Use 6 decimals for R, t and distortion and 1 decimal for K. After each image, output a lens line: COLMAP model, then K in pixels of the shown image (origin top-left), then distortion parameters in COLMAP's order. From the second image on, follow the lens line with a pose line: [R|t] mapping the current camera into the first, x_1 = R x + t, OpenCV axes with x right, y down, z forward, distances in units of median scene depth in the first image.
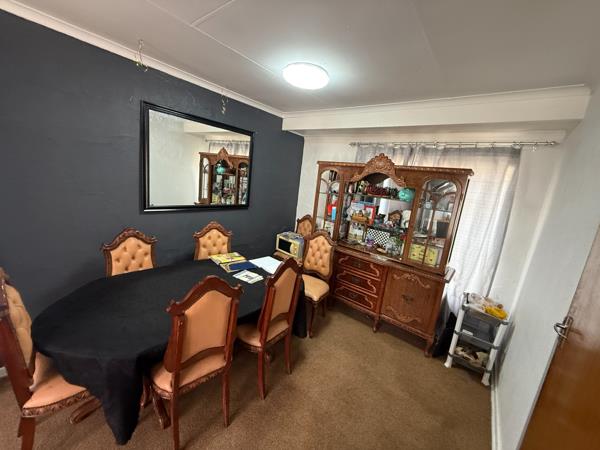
lens RADIAL K [[241.5, 0, 297.5], [0, 241.5, 226.1], [0, 0, 1]] dist [0.000683, 0.000334]
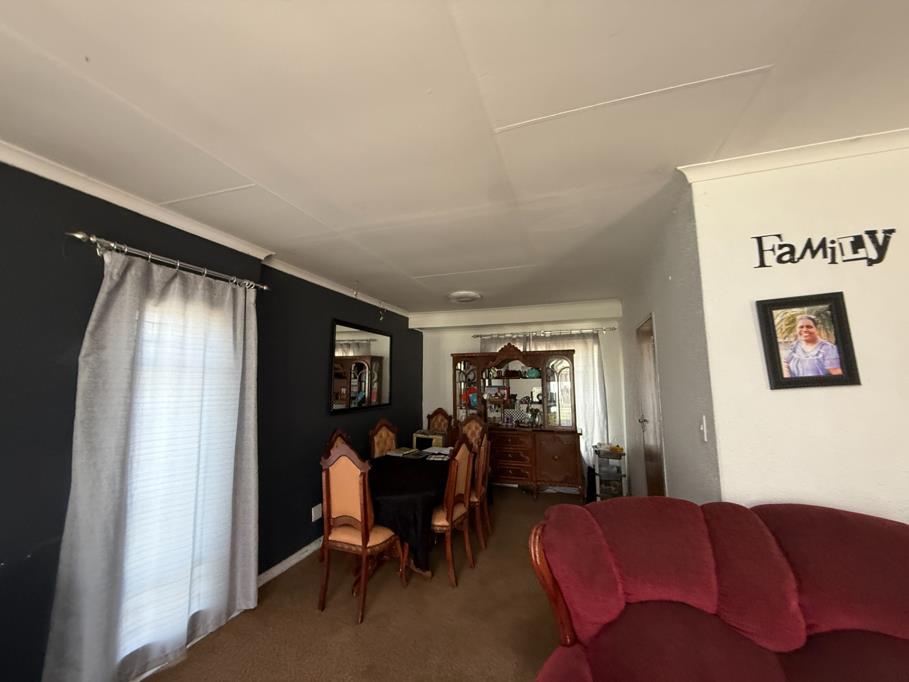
lens RADIAL K [[365.9, 0, 455.3], [0, 365.9, 338.5], [0, 0, 1]] dist [0.000683, 0.000334]
pose [[0.931534, -0.079276, 0.354907, -0.547098], [0.177903, 0.950535, -0.254625, 0.100384], [-0.317166, 0.300331, 0.899559, -0.582947]]
